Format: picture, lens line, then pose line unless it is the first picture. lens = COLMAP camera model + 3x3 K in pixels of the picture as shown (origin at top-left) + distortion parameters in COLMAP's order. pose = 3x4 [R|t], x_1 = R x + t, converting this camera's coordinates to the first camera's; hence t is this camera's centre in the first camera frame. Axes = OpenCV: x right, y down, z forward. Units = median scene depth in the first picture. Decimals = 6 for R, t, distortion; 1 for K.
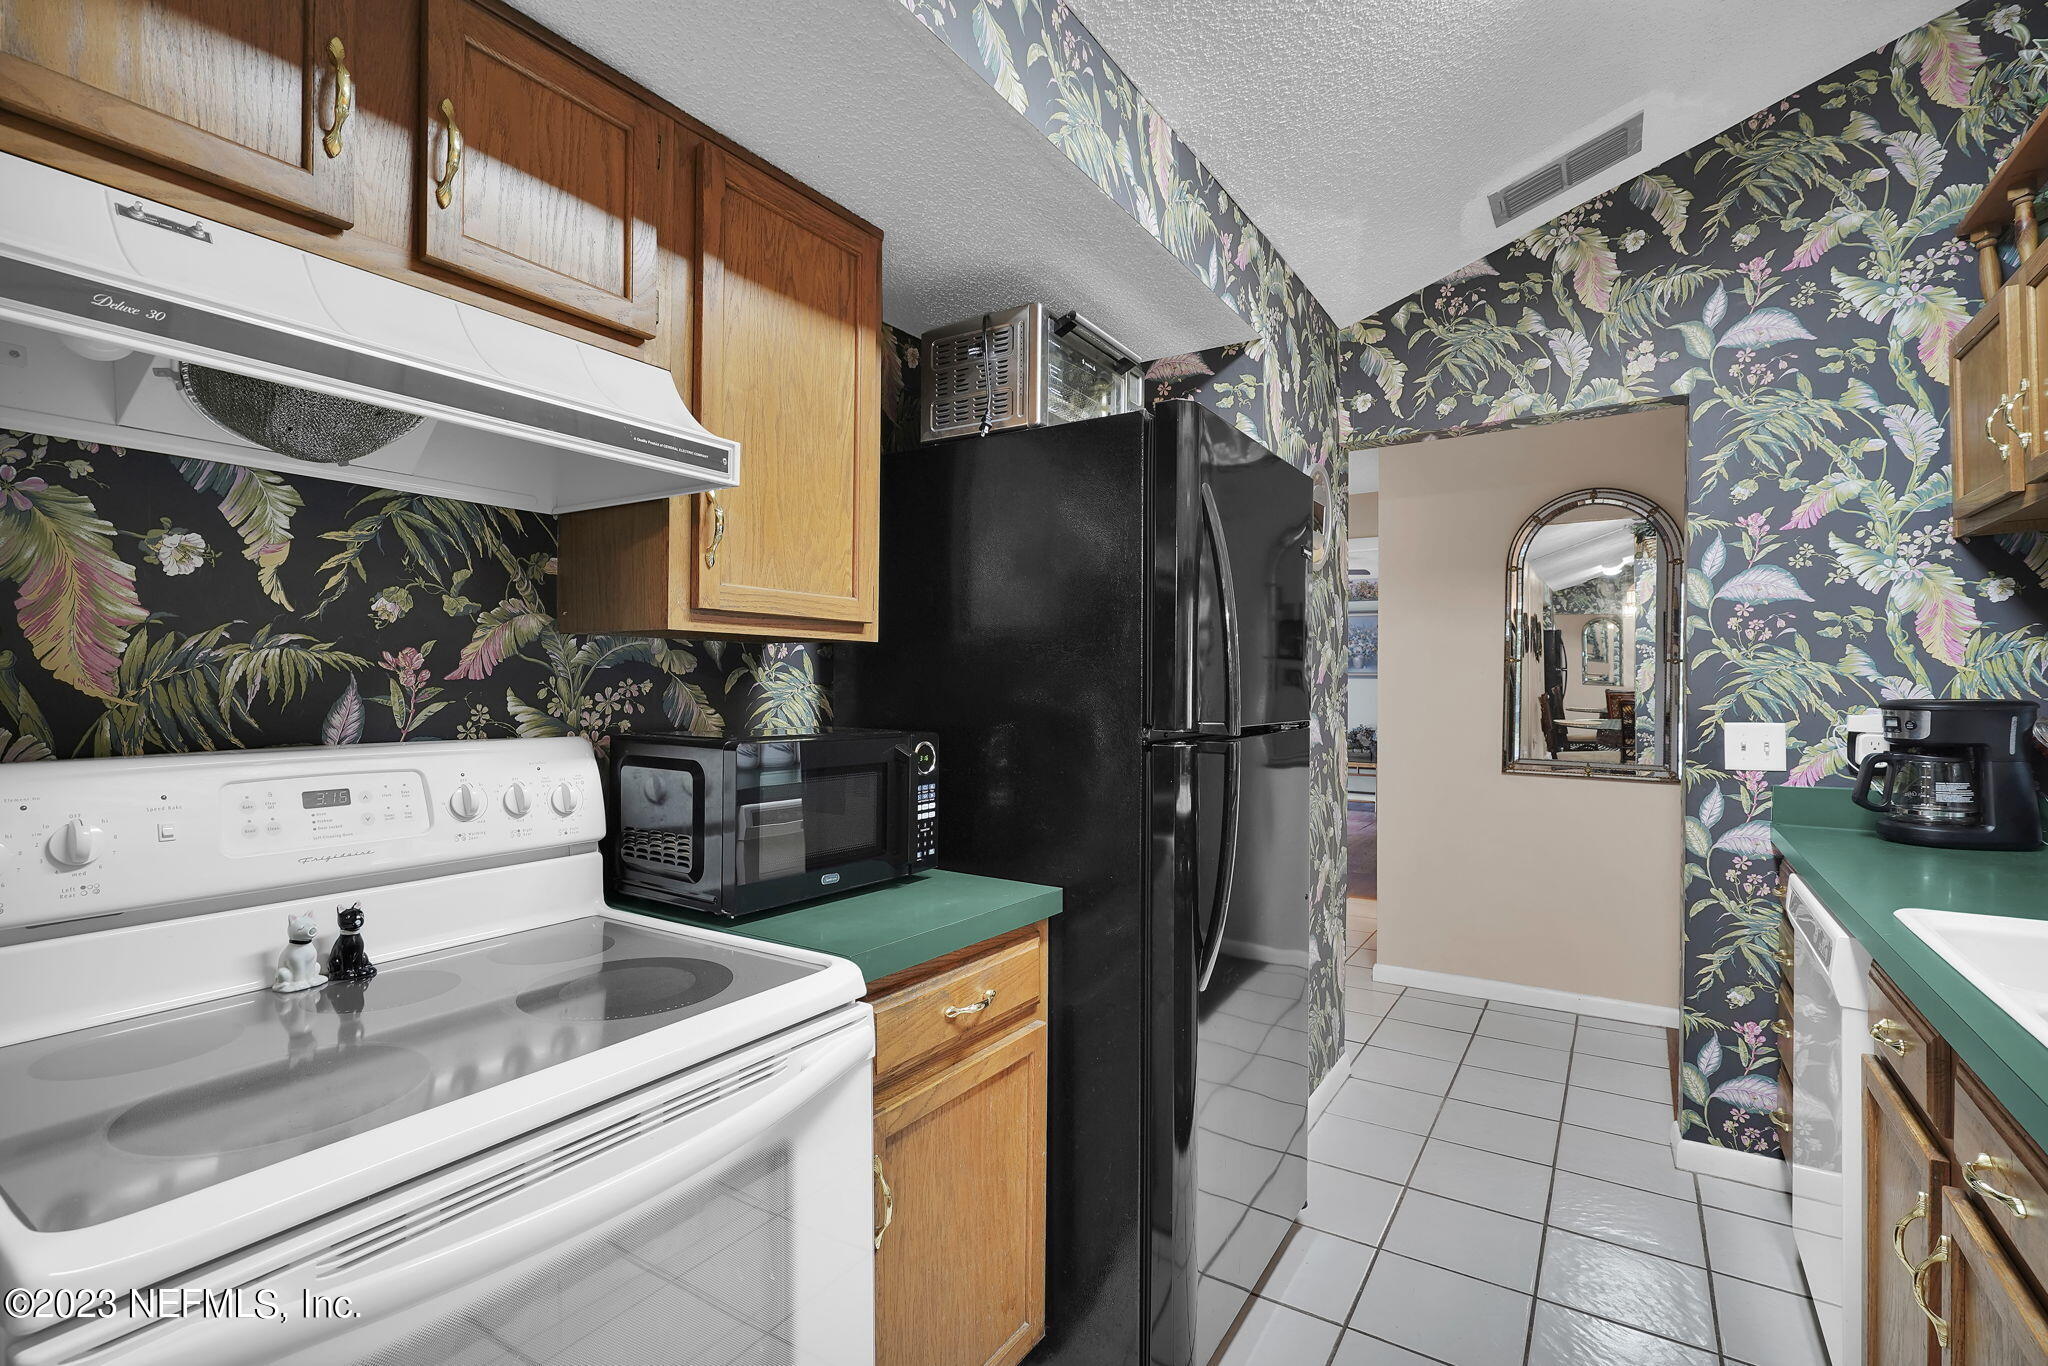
lens RADIAL K [[944.9, 0, 1023.0], [0, 944.9, 679.0], [0, 0, 1]] dist [0.000784, 0.002350]
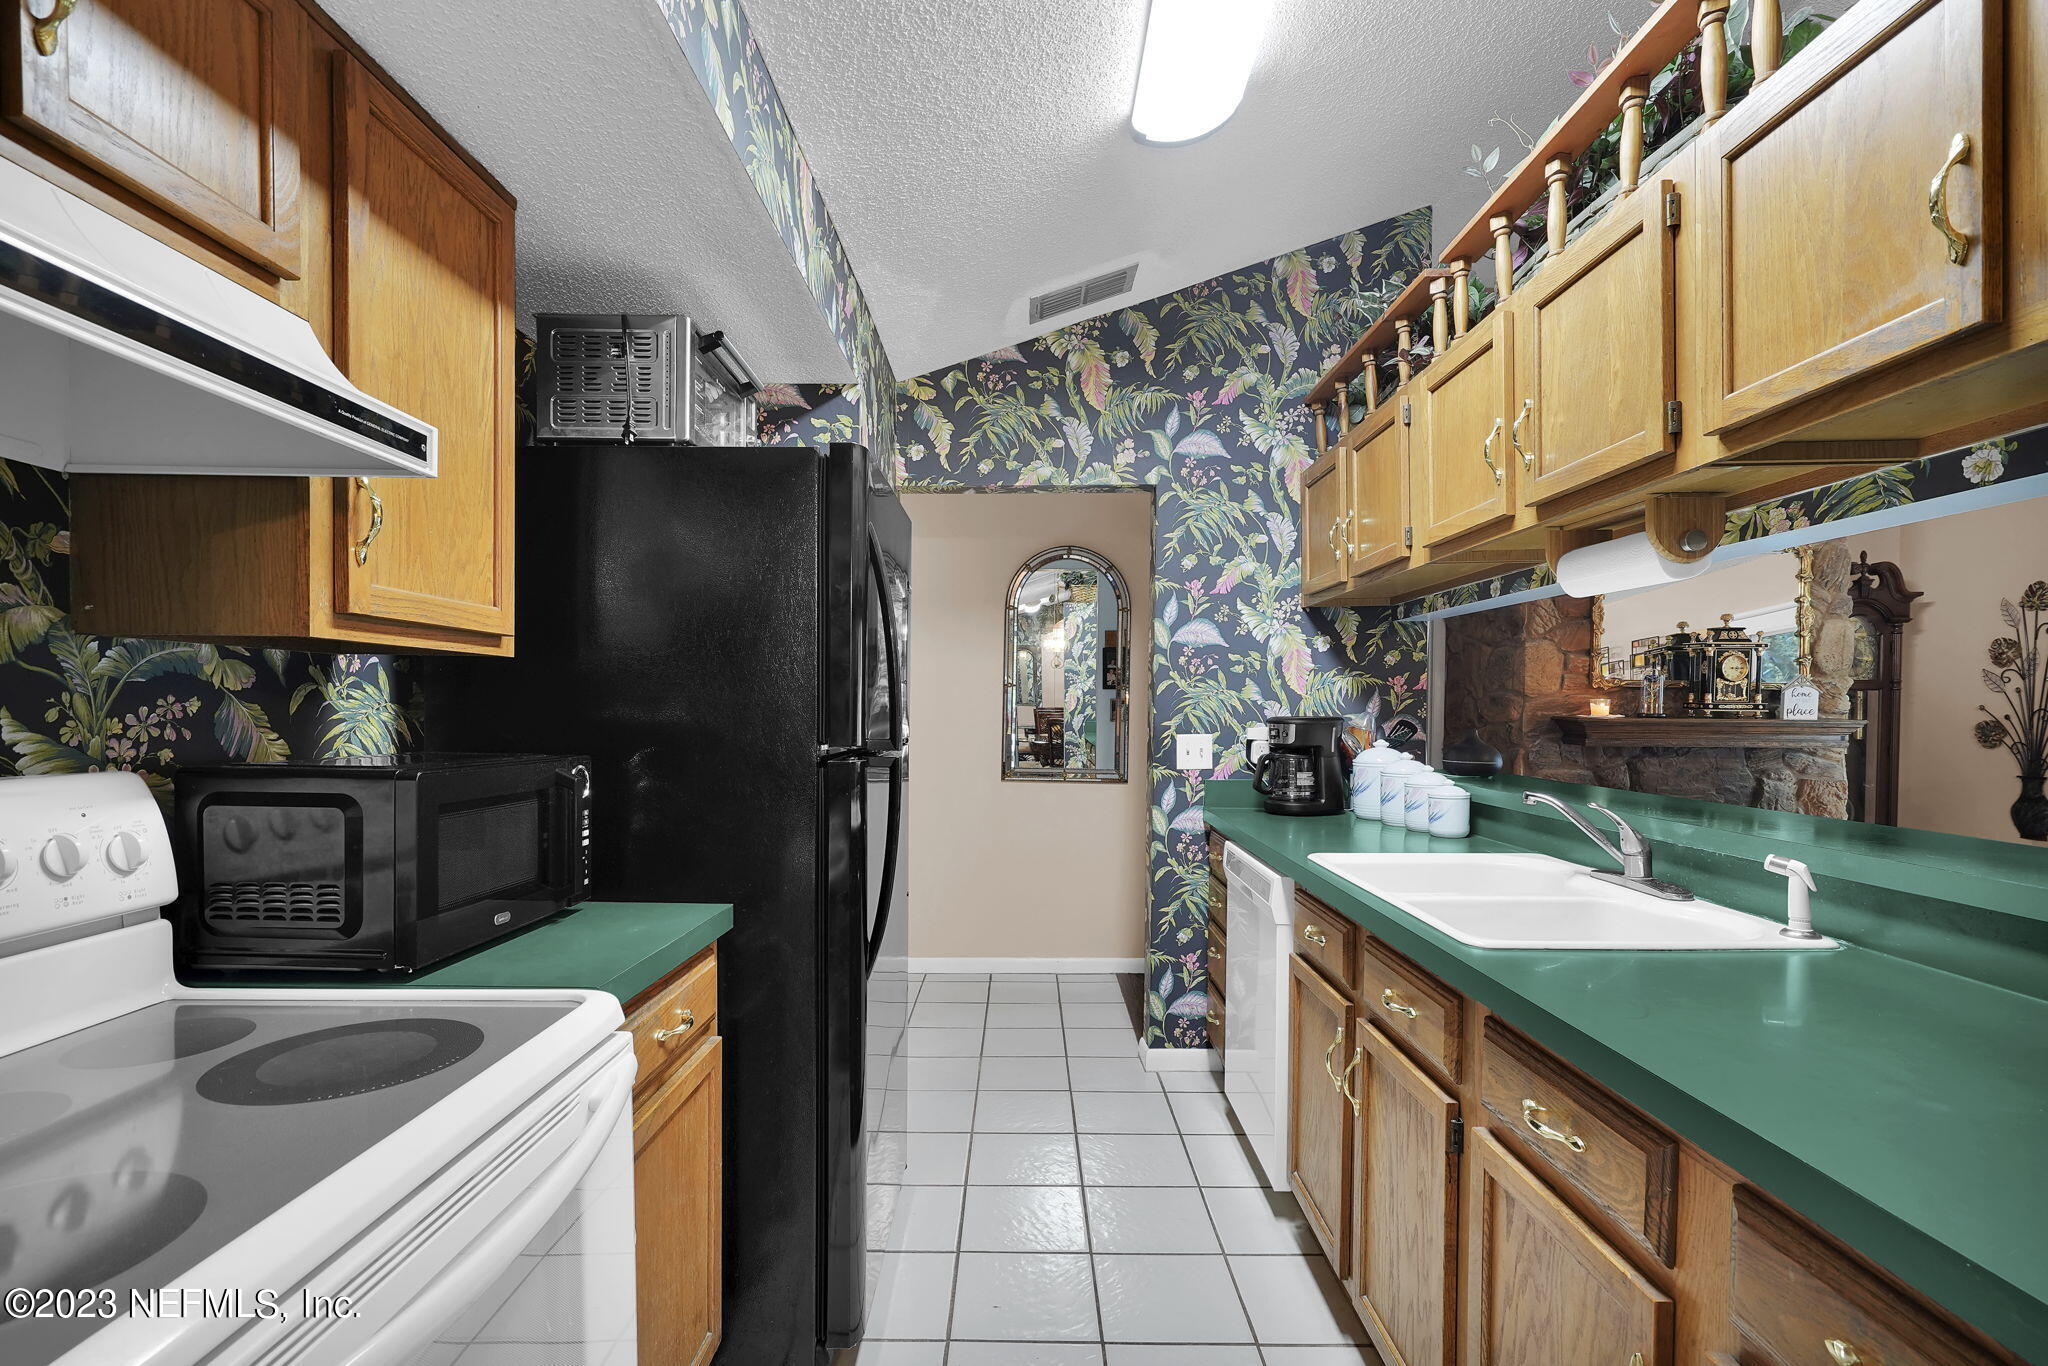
lens RADIAL K [[944.9, 0, 1027.5], [0, 944.9, 716.6], [0, 0, 1]] dist [0.000784, 0.002350]
pose [[0.844909, -0.003607, 0.534898, -0.211794], [-0.006112, 0.999847, 0.016395, 0.000056], [-0.534875, -0.017122, 0.844758, -0.026298]]
